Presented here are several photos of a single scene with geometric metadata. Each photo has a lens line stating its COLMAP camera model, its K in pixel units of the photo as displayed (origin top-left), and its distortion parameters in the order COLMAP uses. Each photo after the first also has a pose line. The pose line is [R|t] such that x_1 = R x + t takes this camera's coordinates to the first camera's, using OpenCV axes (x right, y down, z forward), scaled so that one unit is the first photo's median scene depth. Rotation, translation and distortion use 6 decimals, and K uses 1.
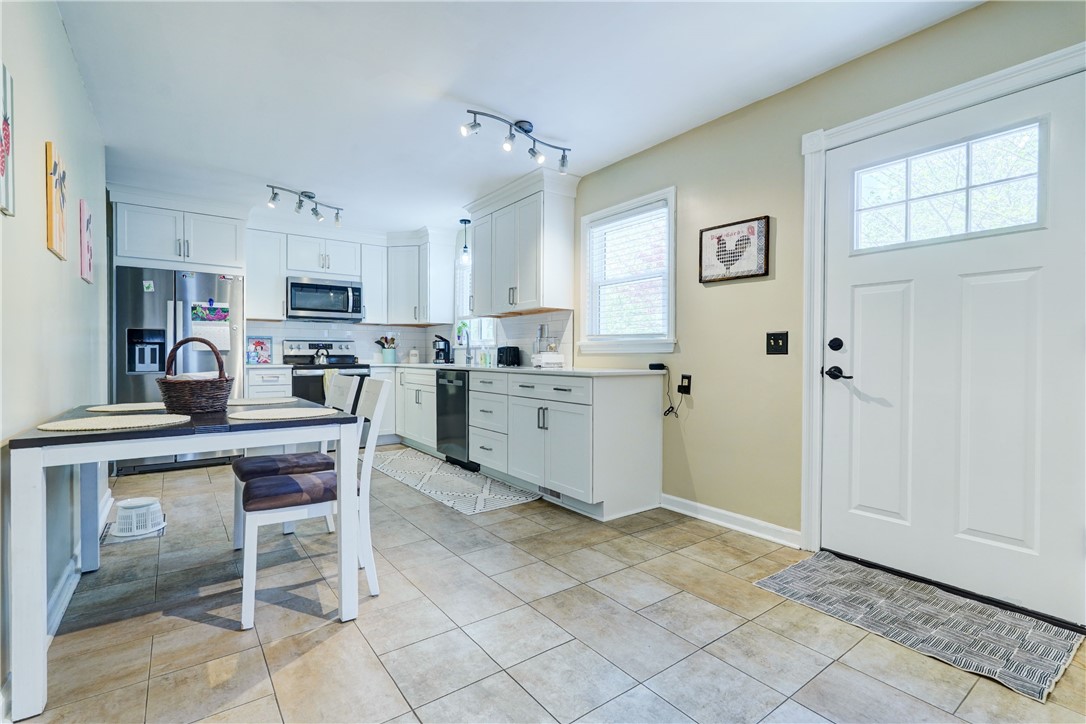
lens RADIAL K [[514.0, 0, 521.7], [0, 514.0, 363.7], [0, 0, 1]] dist [-0.009773, 0.001583]
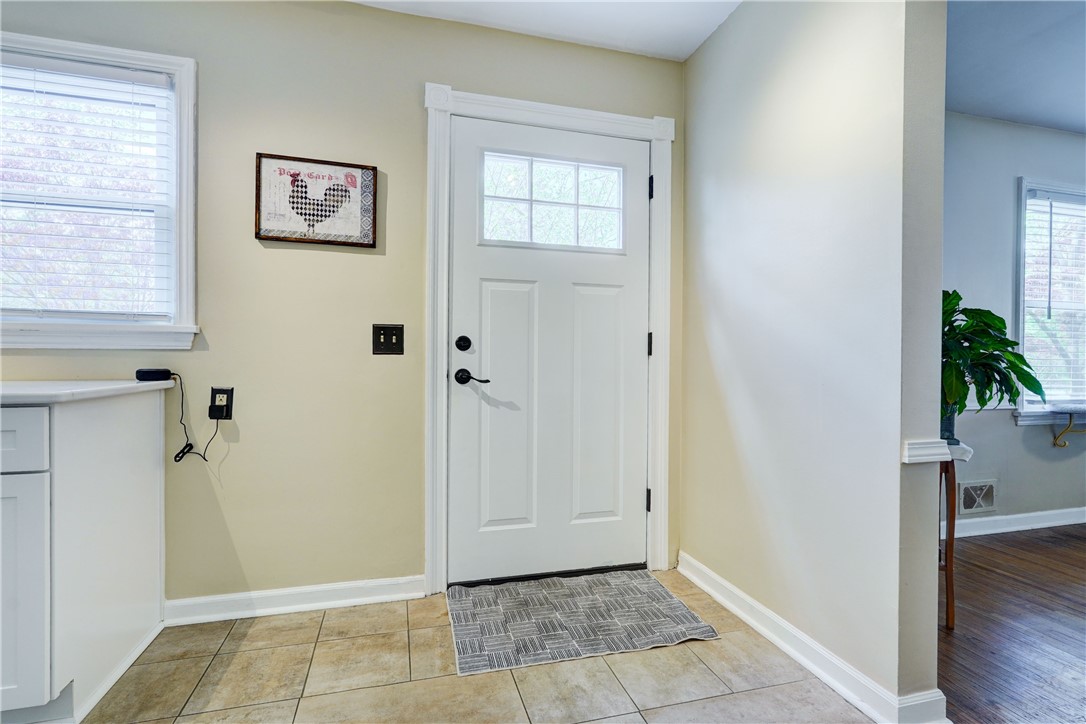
lens RADIAL K [[514.0, 0, 521.7], [0, 514.0, 363.7], [0, 0, 1]] dist [-0.009773, 0.001583]
pose [[0.312043, -0.012474, 0.949986, -0.165224], [0.007996, 0.999913, 0.010503, -0.011071], [-0.950034, 0.004318, 0.312116, 0.578586]]
